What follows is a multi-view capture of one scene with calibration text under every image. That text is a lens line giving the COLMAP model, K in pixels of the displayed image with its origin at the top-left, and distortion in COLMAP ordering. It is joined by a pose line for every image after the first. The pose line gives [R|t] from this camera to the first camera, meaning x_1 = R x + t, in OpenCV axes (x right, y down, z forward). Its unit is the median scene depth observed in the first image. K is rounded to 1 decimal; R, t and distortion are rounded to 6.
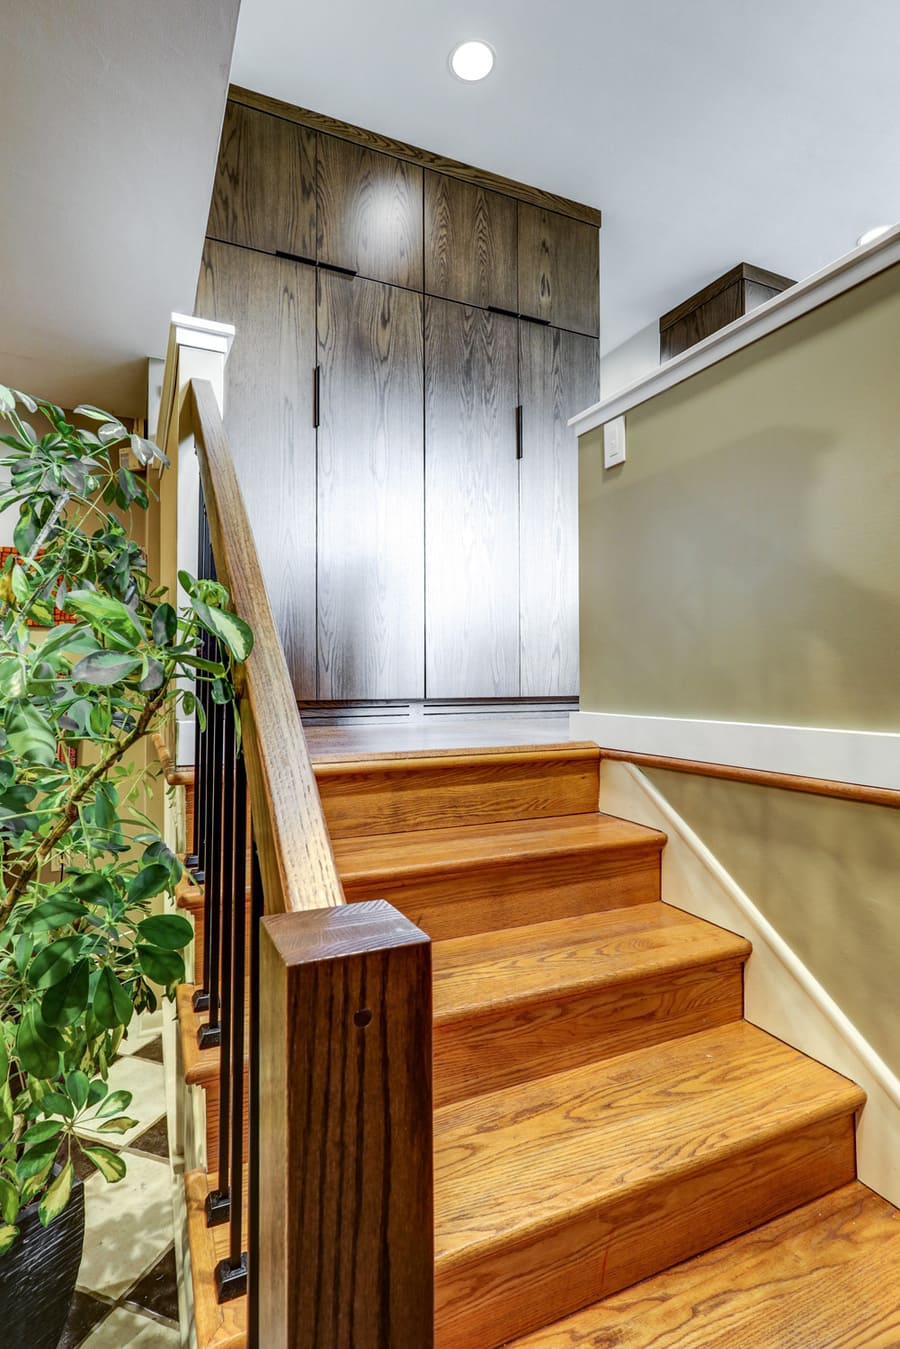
lens RADIAL K [[675.4, 0, 450.0], [0, 675.4, 674.5], [0, 0, 1]] dist [-0.000496, 0.000266]
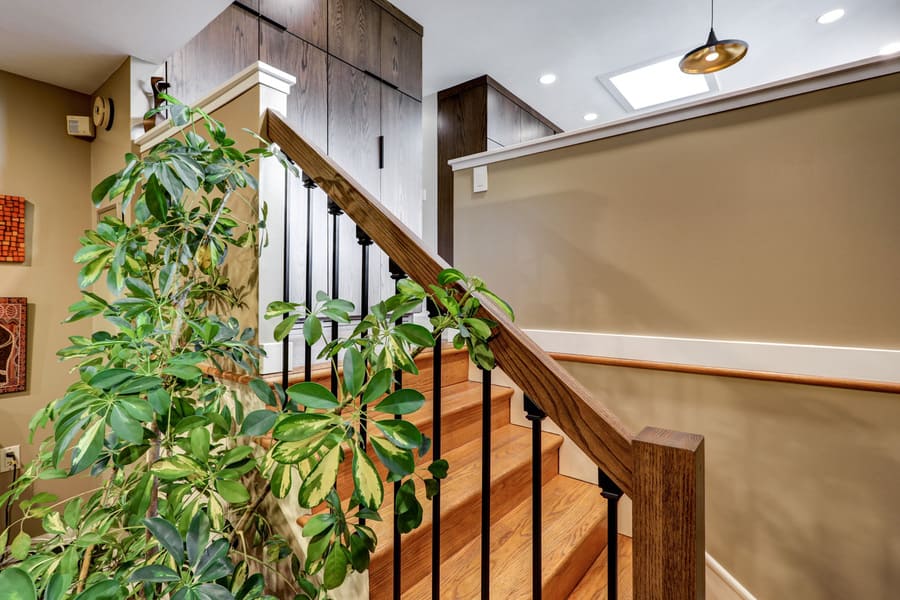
lens RADIAL K [[429.5, 0, 450.0], [0, 429.5, 300.0], [0, 0, 1]] dist [-0.000681, 0.001375]
pose [[0.890087, -0.002193, 0.455786, -0.230365], [-0.007083, 0.999801, 0.018643, -0.023022], [-0.455736, -0.019822, 0.889894, -0.005296]]
